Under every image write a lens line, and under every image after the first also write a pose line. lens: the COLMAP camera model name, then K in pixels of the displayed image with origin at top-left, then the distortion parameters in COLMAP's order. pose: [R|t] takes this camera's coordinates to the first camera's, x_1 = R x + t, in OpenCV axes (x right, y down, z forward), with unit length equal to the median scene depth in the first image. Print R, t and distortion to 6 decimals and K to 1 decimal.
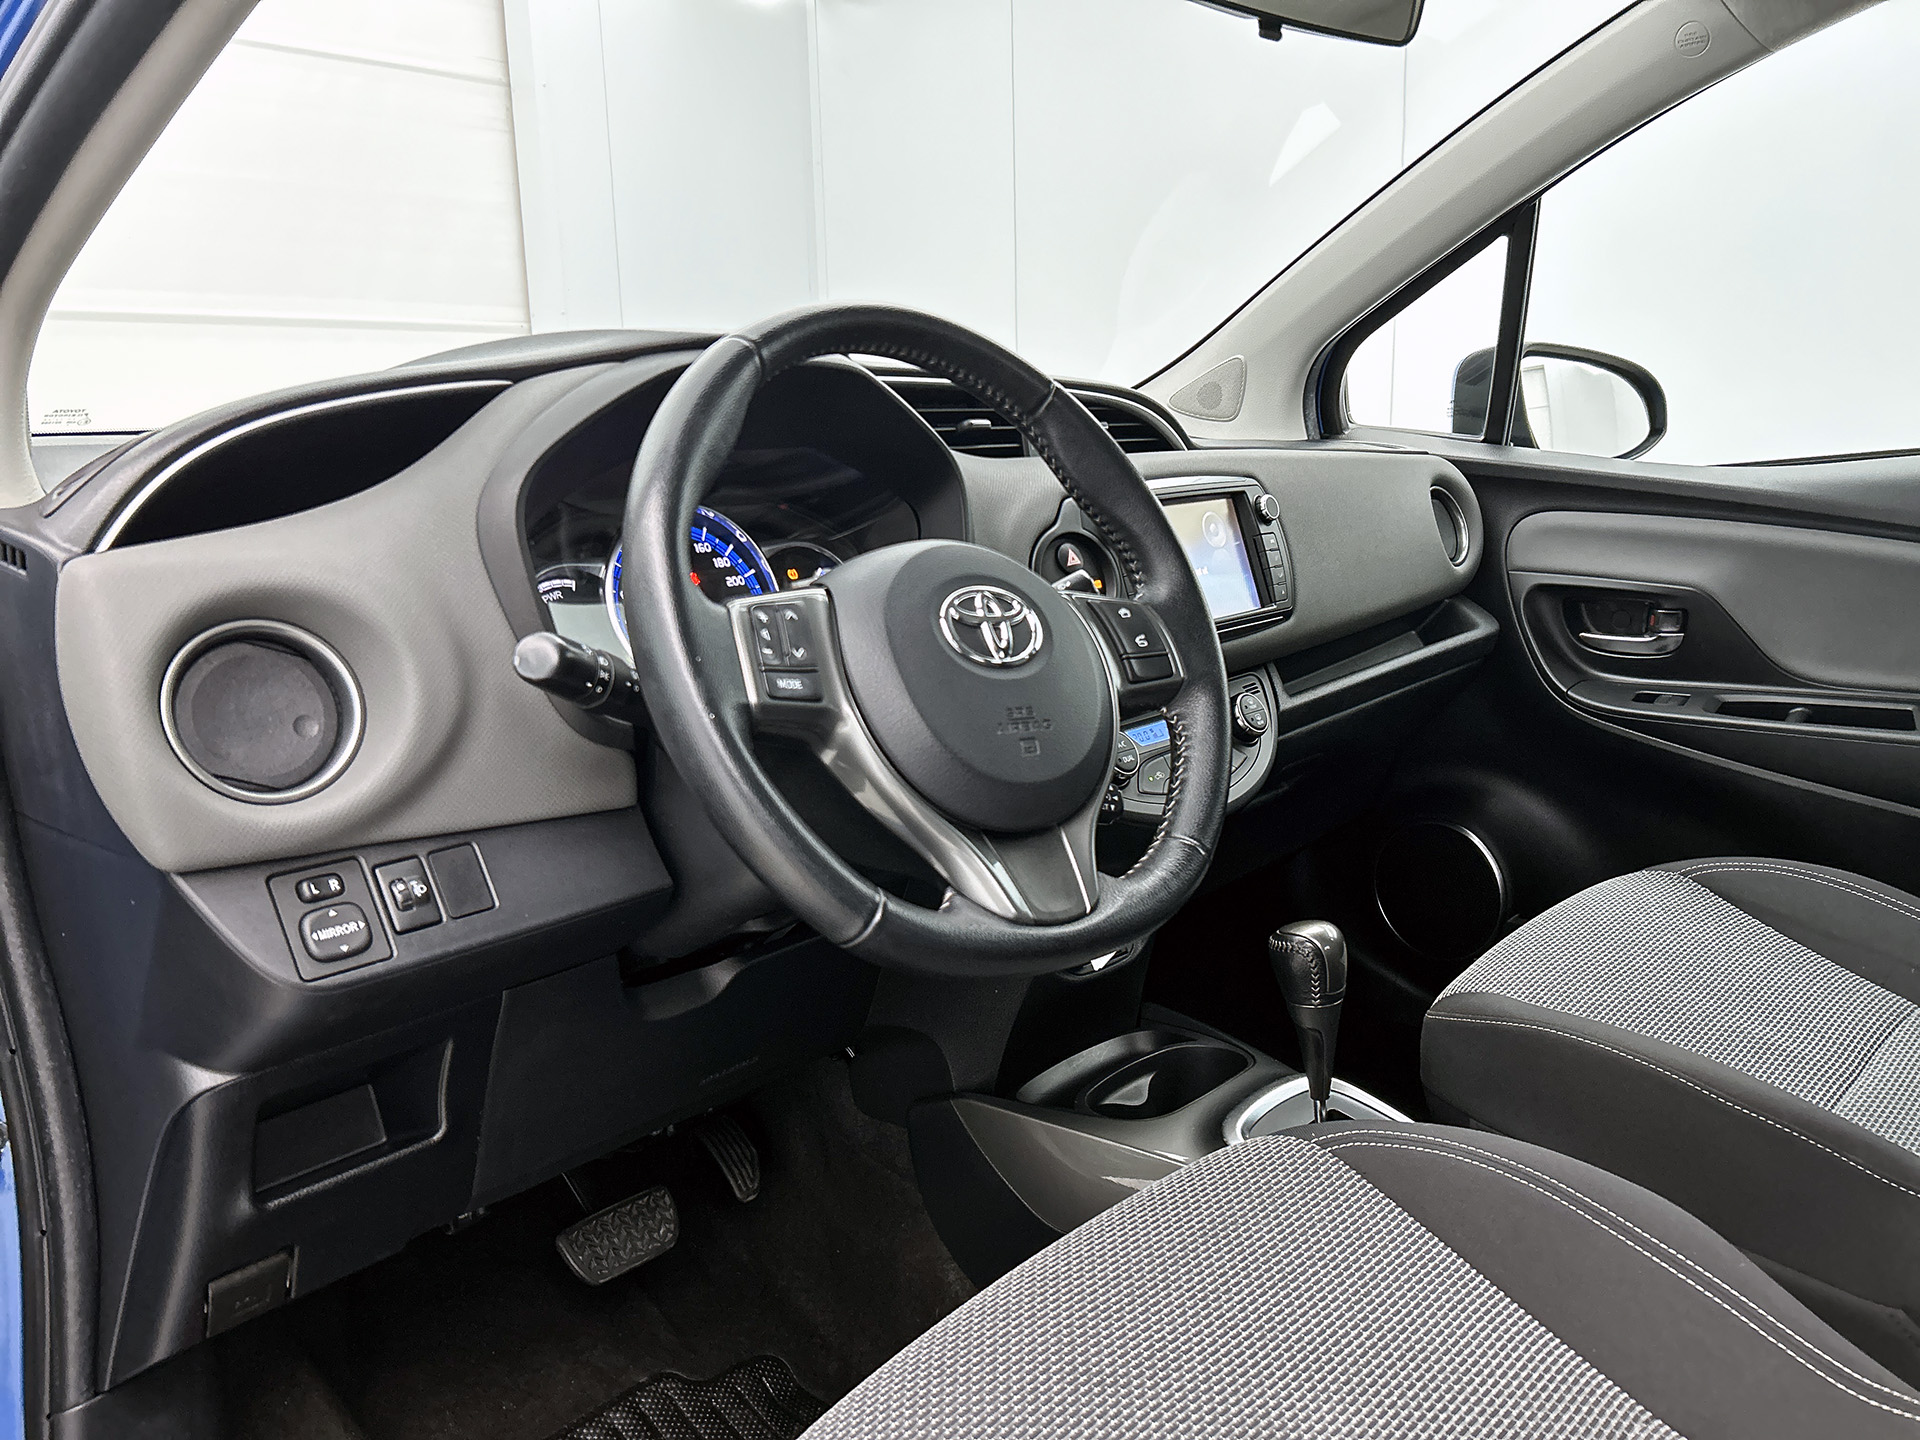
lens RADIAL K [[1448.3, 0, 980.1], [0, 1448.3, 728.3], [0, 0, 1]] dist [0.051077, -0.023893]
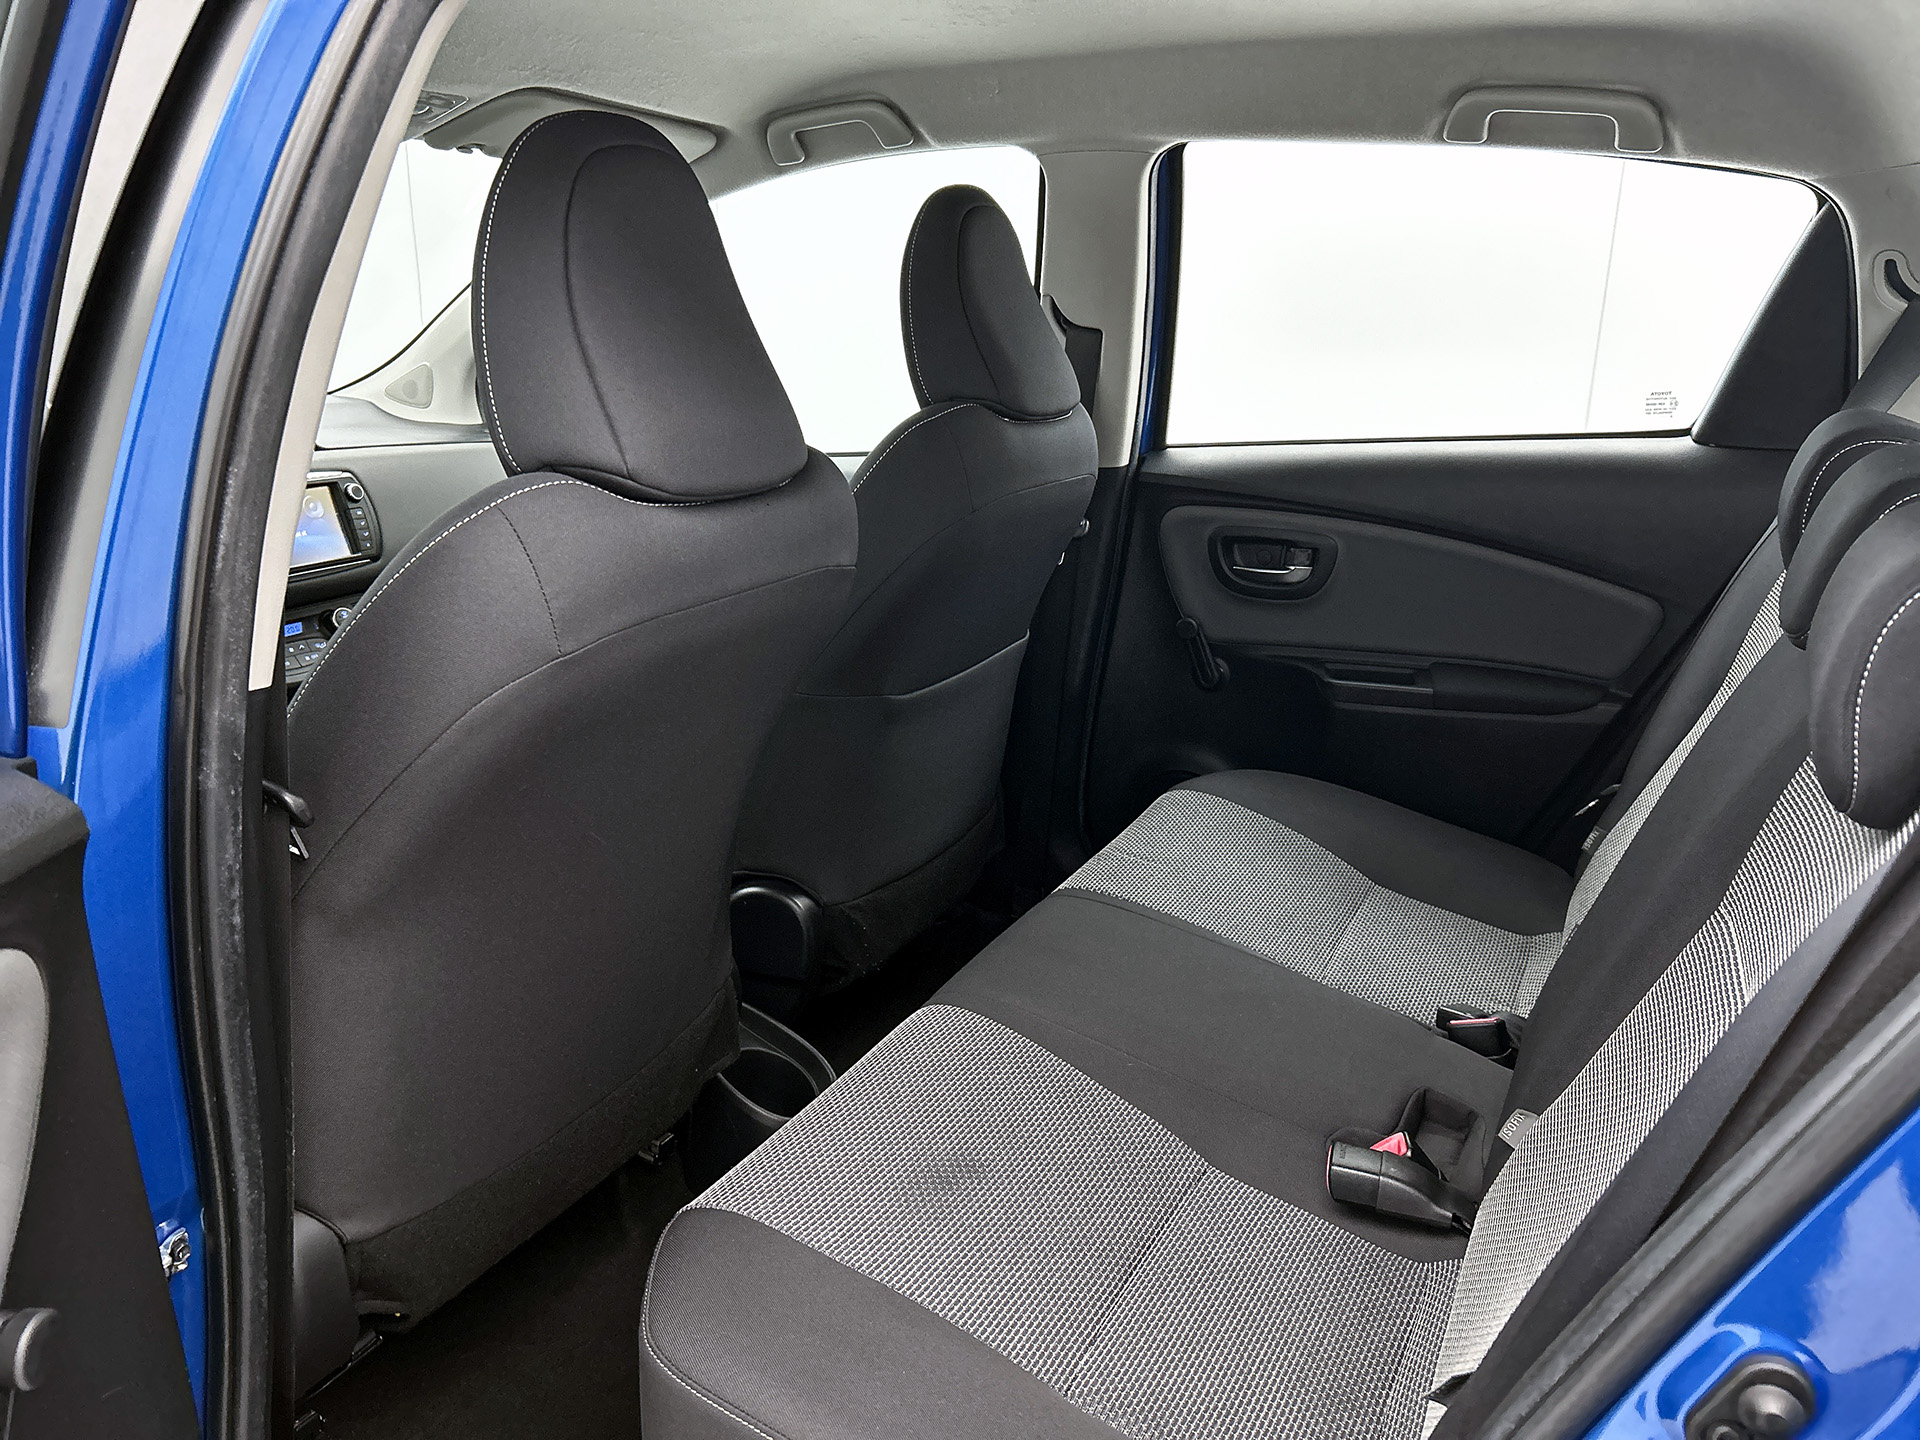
lens RADIAL K [[1448.3, 0, 958.1], [0, 1448.3, 722.4], [0, 0, 1]] dist [0.051077, -0.023893]
pose [[0.959397, -0.049740, 0.277638, 0.377088], [0.029361, 0.996592, 0.077086, -0.002982], [-0.280526, -0.065804, 0.957588, -0.753833]]
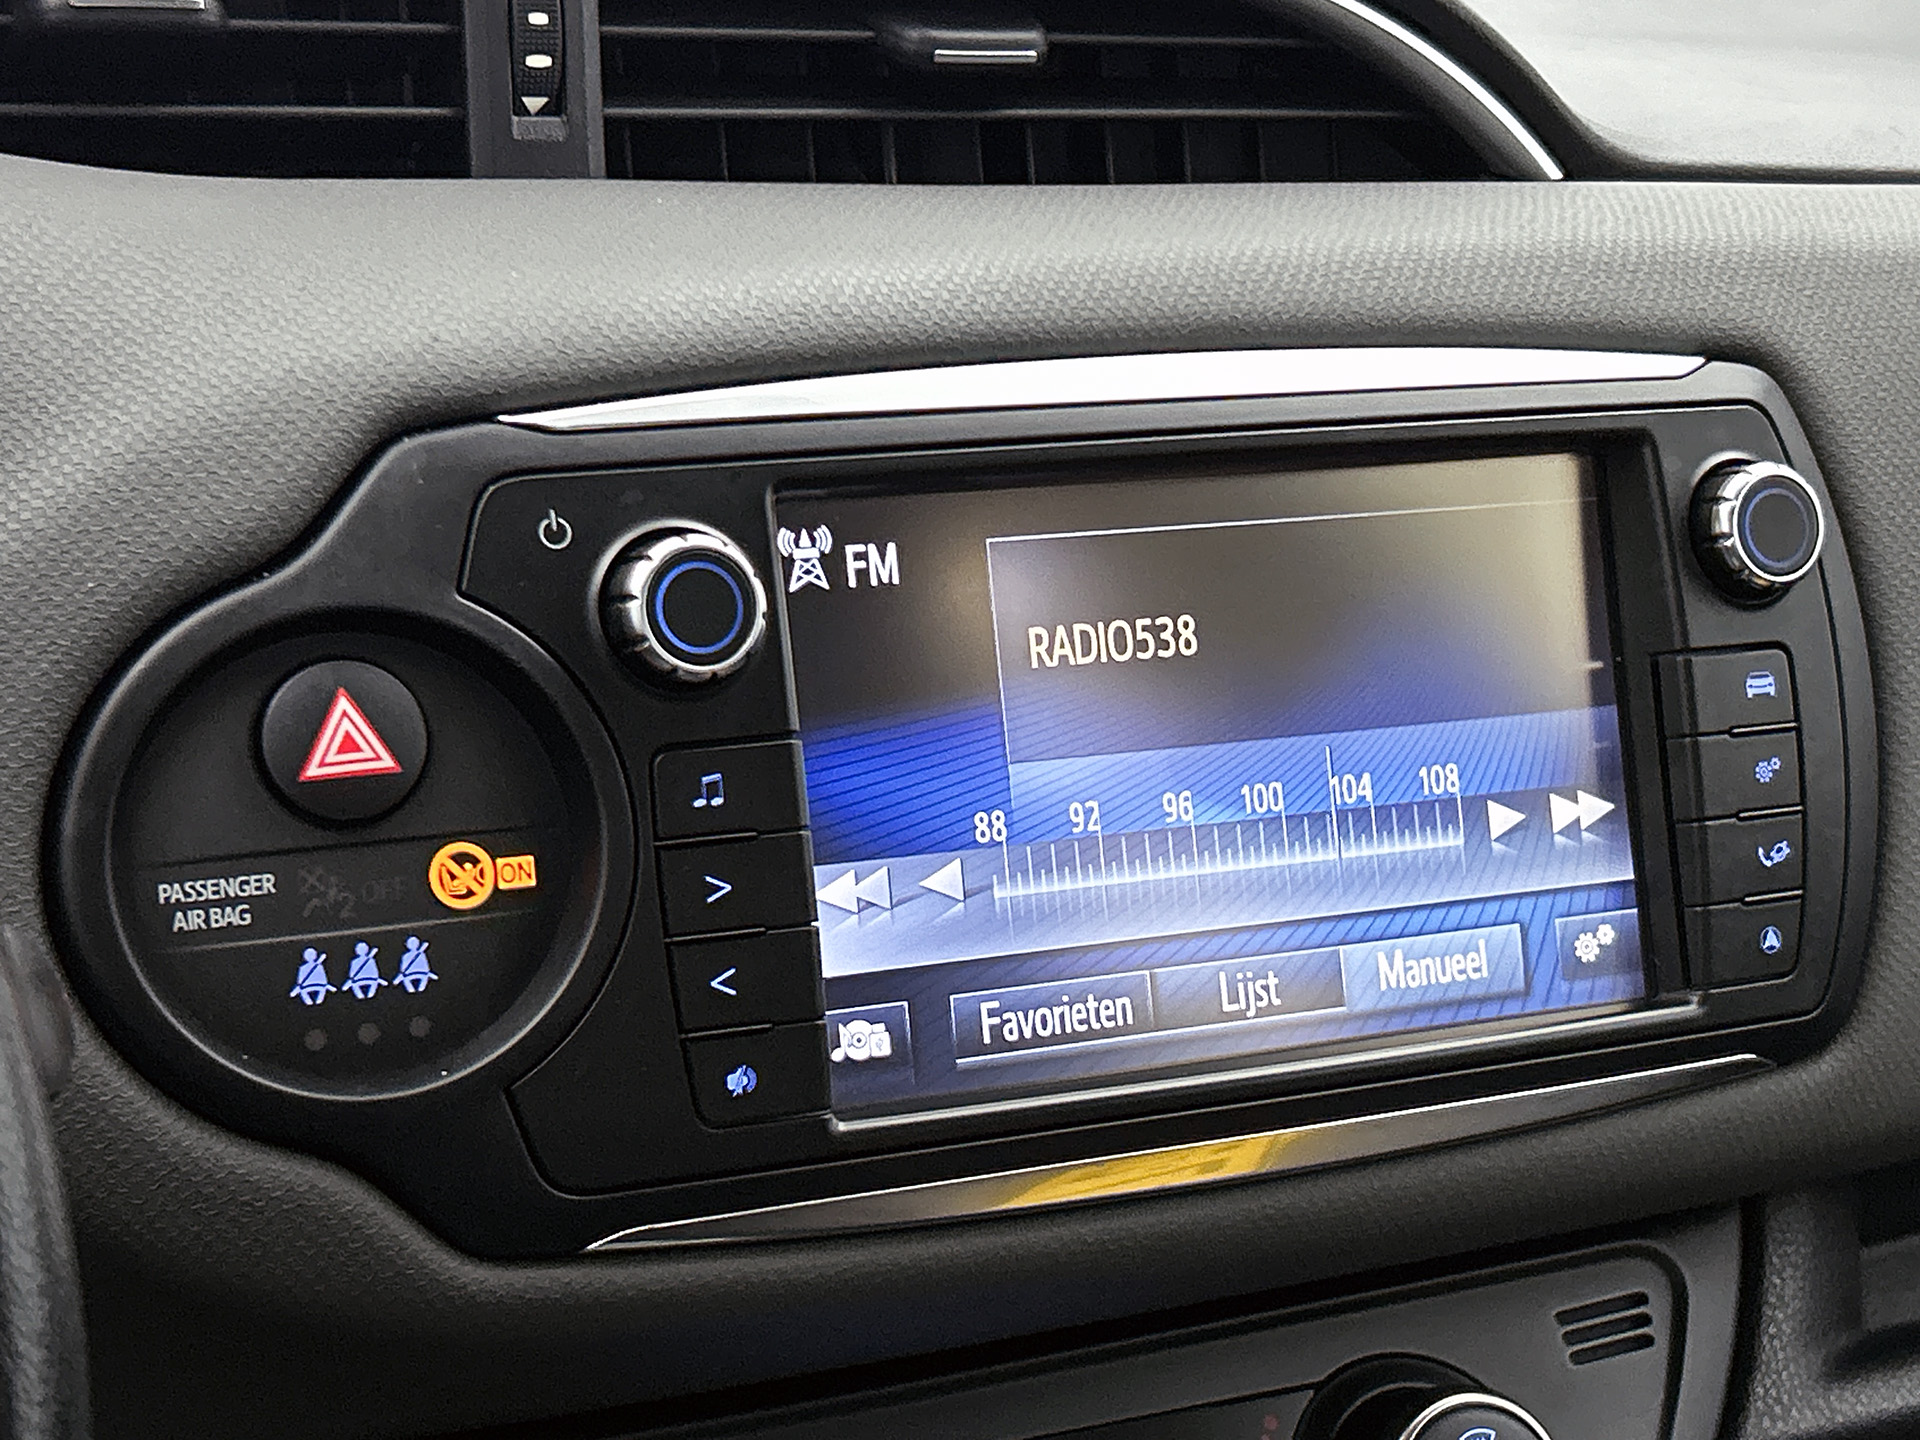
lens RADIAL K [[3423.3, 0, 964.6], [0, 3423.3, 735.7], [0, 0, 1]] dist [0.094509, 0.000000]
pose [[0.939422, 0.166590, -0.299557, 0.242897], [-0.147173, 0.985328, 0.086420, -0.147970], [0.309558, -0.037098, 0.950156, 0.501723]]
